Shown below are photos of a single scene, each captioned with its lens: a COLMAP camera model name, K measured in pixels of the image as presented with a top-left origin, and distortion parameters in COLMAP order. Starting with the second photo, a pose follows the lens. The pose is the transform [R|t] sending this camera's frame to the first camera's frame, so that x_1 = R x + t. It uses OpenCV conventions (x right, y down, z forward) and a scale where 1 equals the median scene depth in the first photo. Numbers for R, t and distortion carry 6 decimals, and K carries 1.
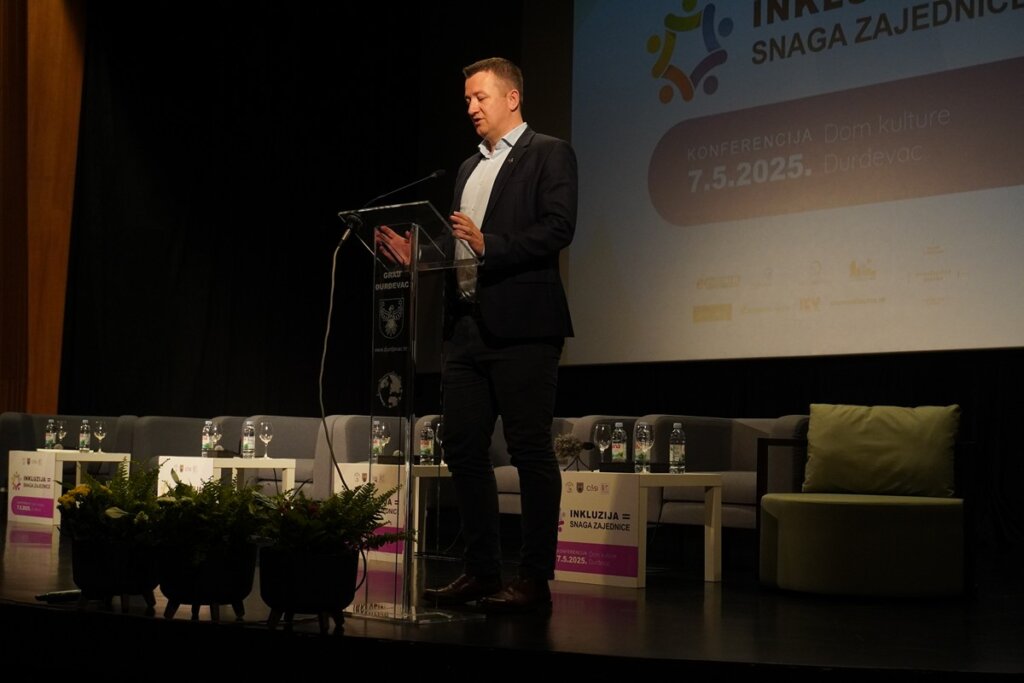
lens RADIAL K [[1573.1, 0, 513.4], [0, 1573.1, 339.4], [0, 0, 1]] dist [0.011718, 0.000000]
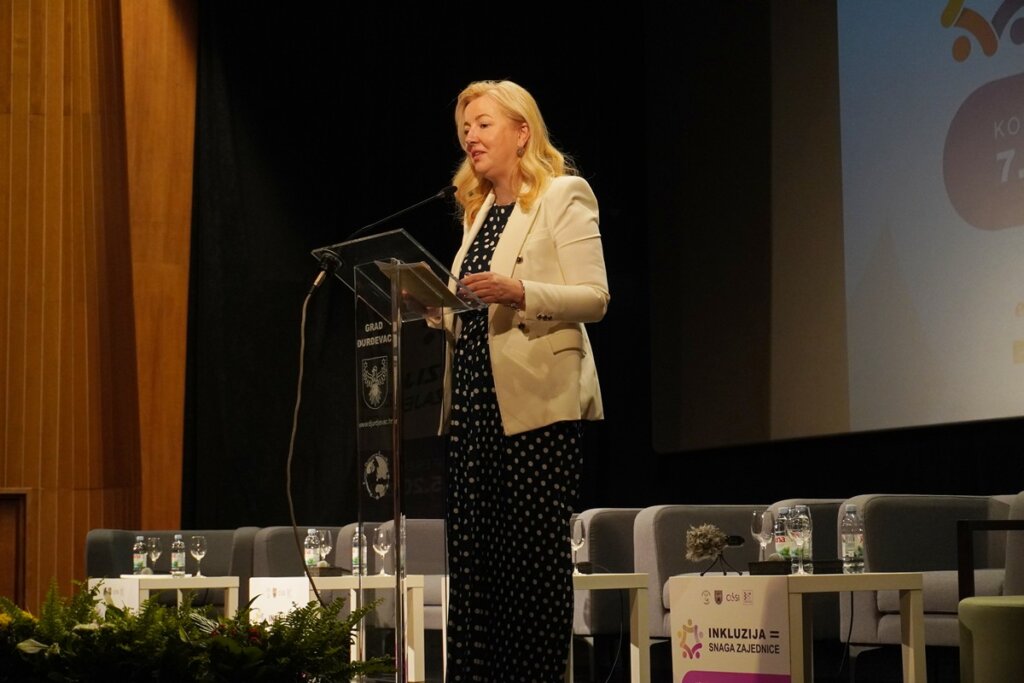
lens RADIAL K [[2186.0, 0, 507.8], [0, 2186.0, 342.6], [0, 0, 1]] dist [0.041667, 0.000000]
pose [[0.978853, -0.057564, -0.196297, 0.152683], [0.051327, 0.998007, -0.036716, 0.007401], [0.198019, 0.025865, 0.979857, -0.029354]]
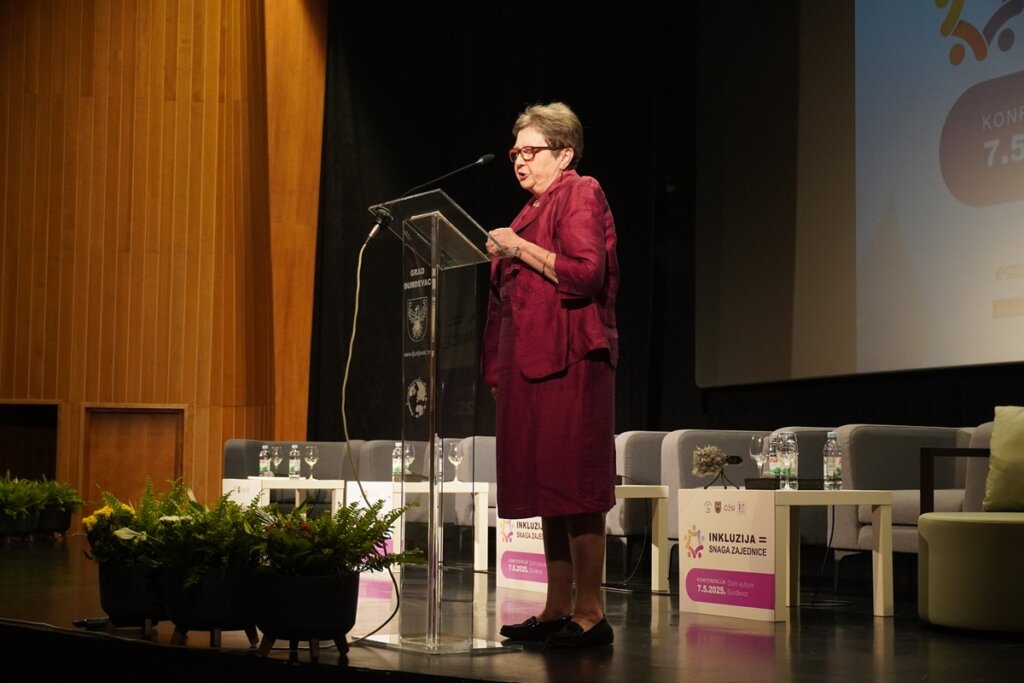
lens RADIAL K [[1758.8, 0, 511.1], [0, 1758.8, 345.4], [0, 0, 1]] dist [0.019049, 0.000000]
pose [[0.967852, -0.032370, -0.249430, 0.176848], [0.030469, 0.999470, -0.011481, 0.011558], [0.249670, 0.003512, 0.968325, 0.020059]]
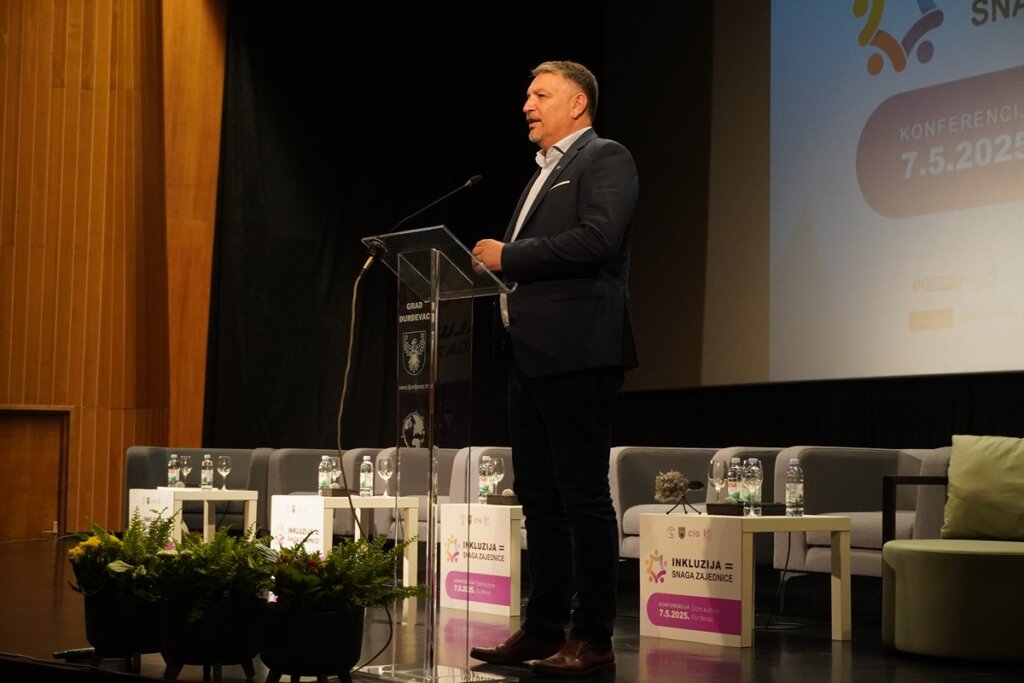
lens RADIAL K [[1845.6, 0, 513.4], [0, 1845.6, 340.1], [0, 0, 1]] dist [0.033436, 0.000000]
pose [[0.986143, -0.019724, -0.164719, 0.121106], [0.019488, 0.999805, -0.003049, -0.012812], [0.164747, -0.000203, 0.986336, -0.039830]]
